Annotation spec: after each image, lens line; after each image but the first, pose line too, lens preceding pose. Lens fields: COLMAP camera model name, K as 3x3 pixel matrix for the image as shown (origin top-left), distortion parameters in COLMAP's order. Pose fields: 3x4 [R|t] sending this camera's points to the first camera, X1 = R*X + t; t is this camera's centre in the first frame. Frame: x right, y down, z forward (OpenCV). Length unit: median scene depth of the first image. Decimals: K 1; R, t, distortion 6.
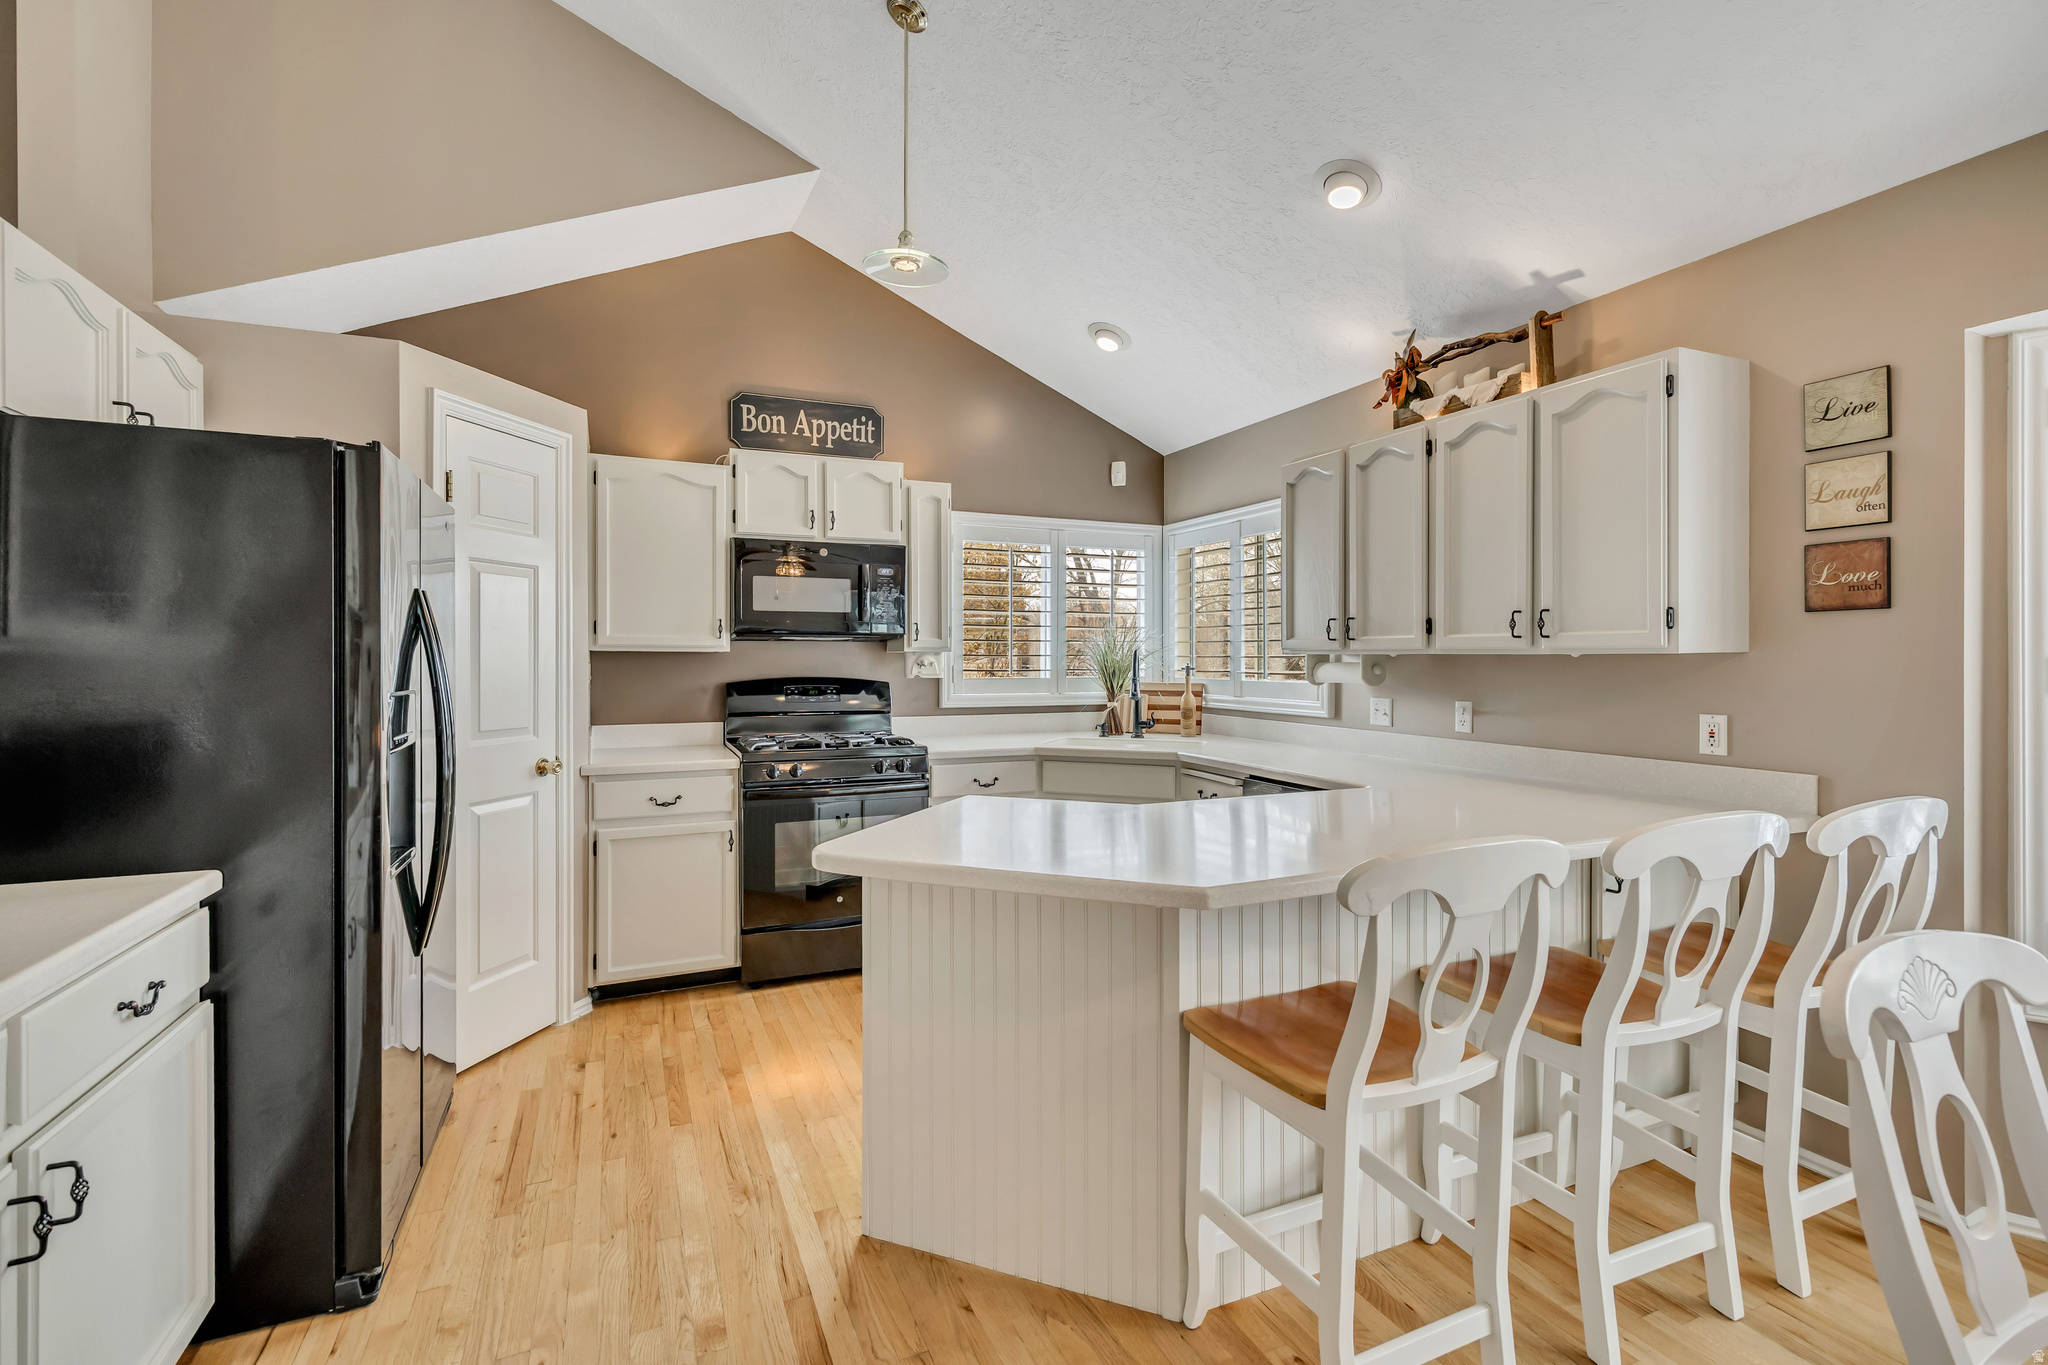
lens RADIAL K [[895.3, 0, 1022.4], [0, 895.3, 671.2], [0, 0, 1]] dist [-0.000740, -0.000184]
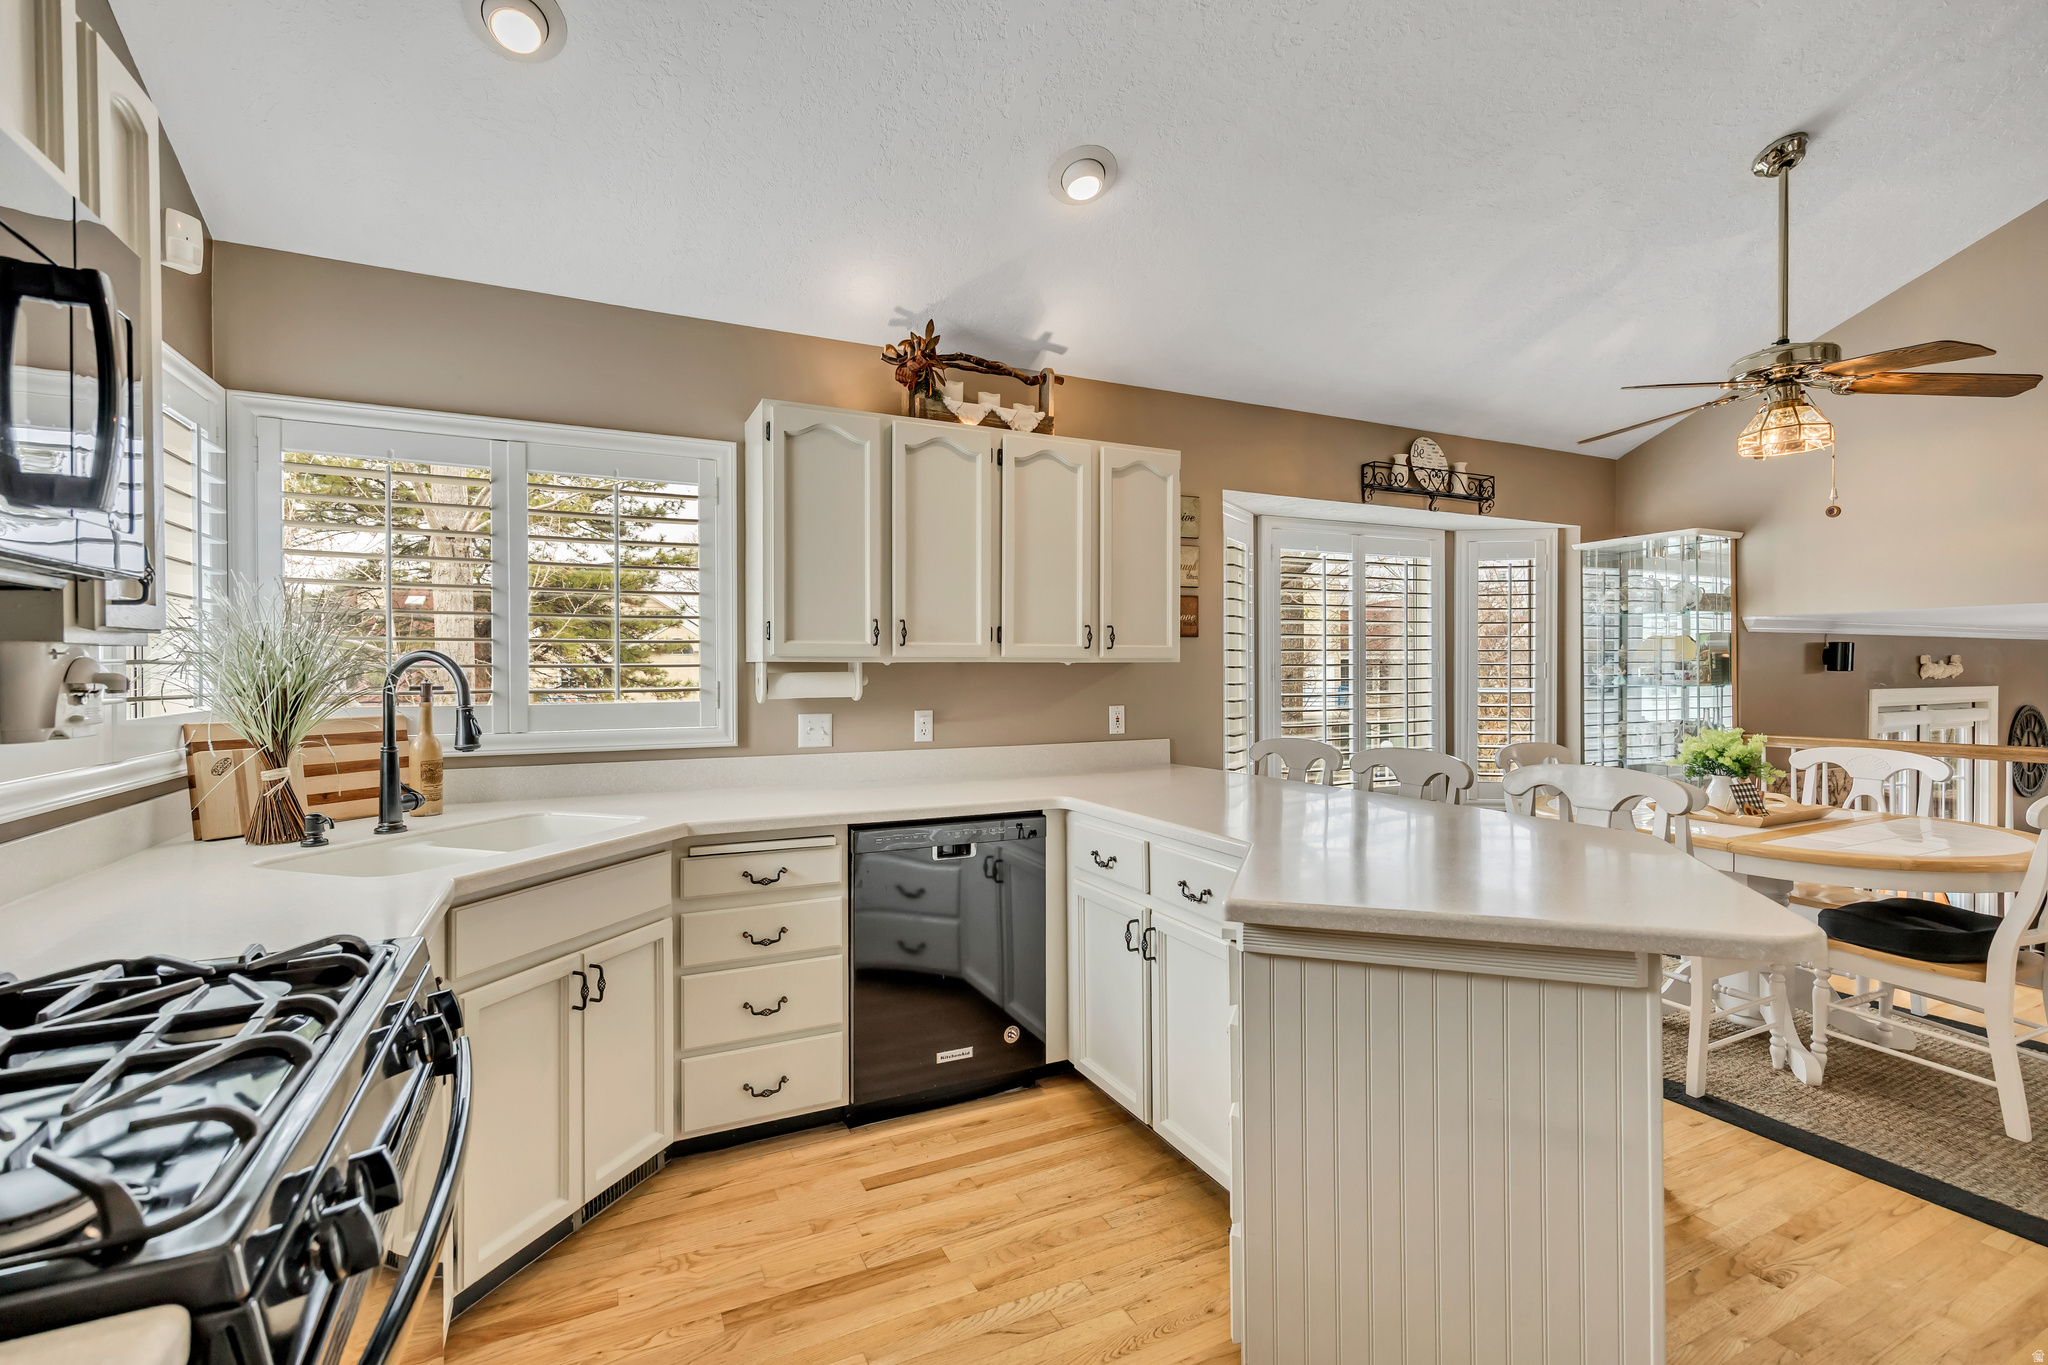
lens RADIAL K [[895.3, 0, 1022.4], [0, 895.3, 671.2], [0, 0, 1]] dist [-0.000740, -0.000184]
pose [[-0.038961, 0.001532, 0.999240, -0.501297], [0.020652, 0.999786, -0.000728, -0.006657], [-0.999027, 0.020608, -0.038985, 0.926182]]
